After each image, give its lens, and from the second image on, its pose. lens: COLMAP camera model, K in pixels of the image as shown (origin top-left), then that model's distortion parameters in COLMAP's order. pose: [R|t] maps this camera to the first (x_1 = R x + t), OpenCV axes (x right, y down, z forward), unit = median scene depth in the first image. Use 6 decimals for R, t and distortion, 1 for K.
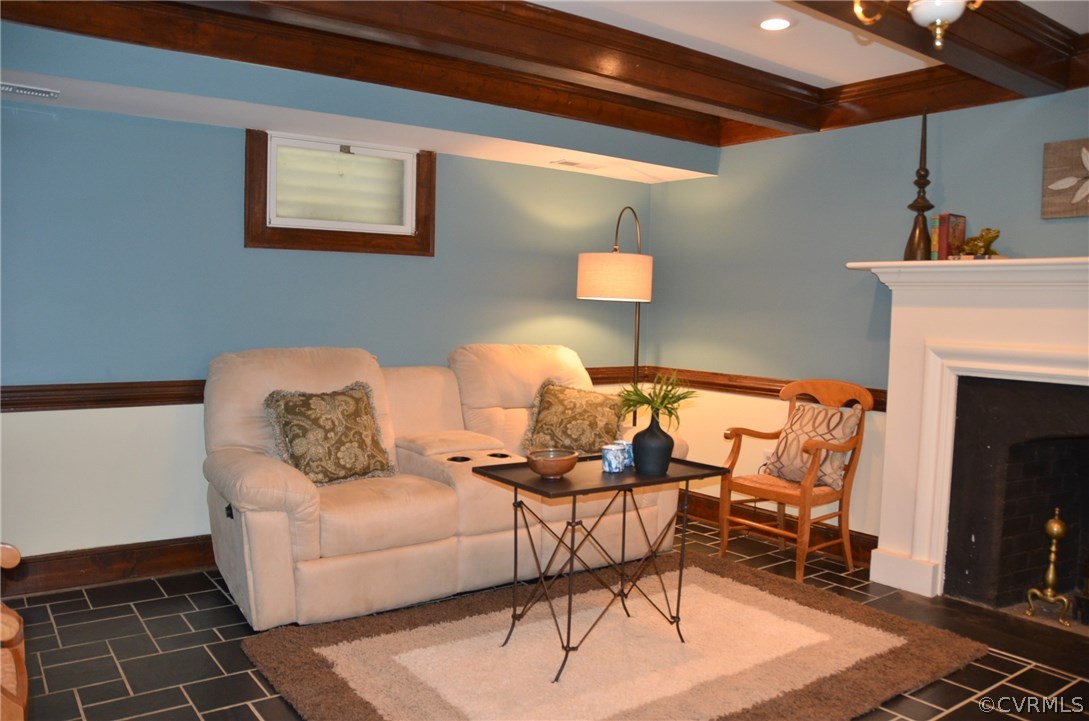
lens RADIAL K [[878.5, 0, 540.6], [0, 878.5, 362.3], [0, 0, 1]] dist [-0.006549, 0.001022]
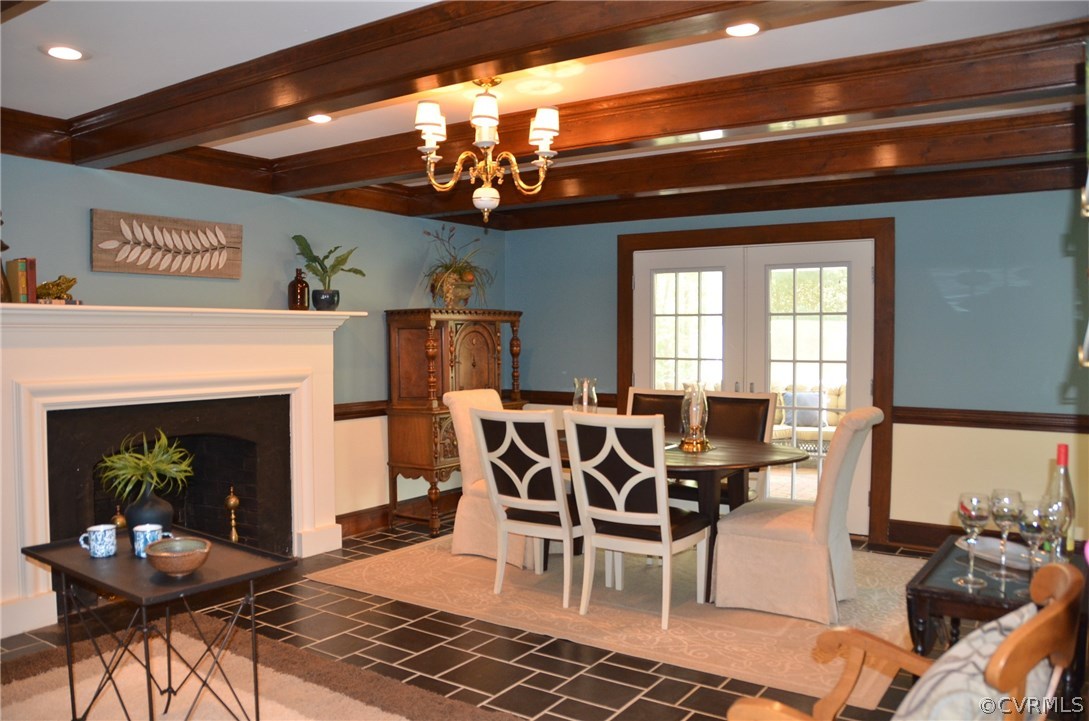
lens RADIAL K [[878.5, 0, 540.6], [0, 878.5, 362.3], [0, 0, 1]] dist [-0.006549, 0.001022]
pose [[-0.285628, -0.064694, 0.956154, -0.764121], [0.051915, 0.995209, 0.082845, -0.108418], [-0.956933, 0.073302, -0.280901, 0.769159]]
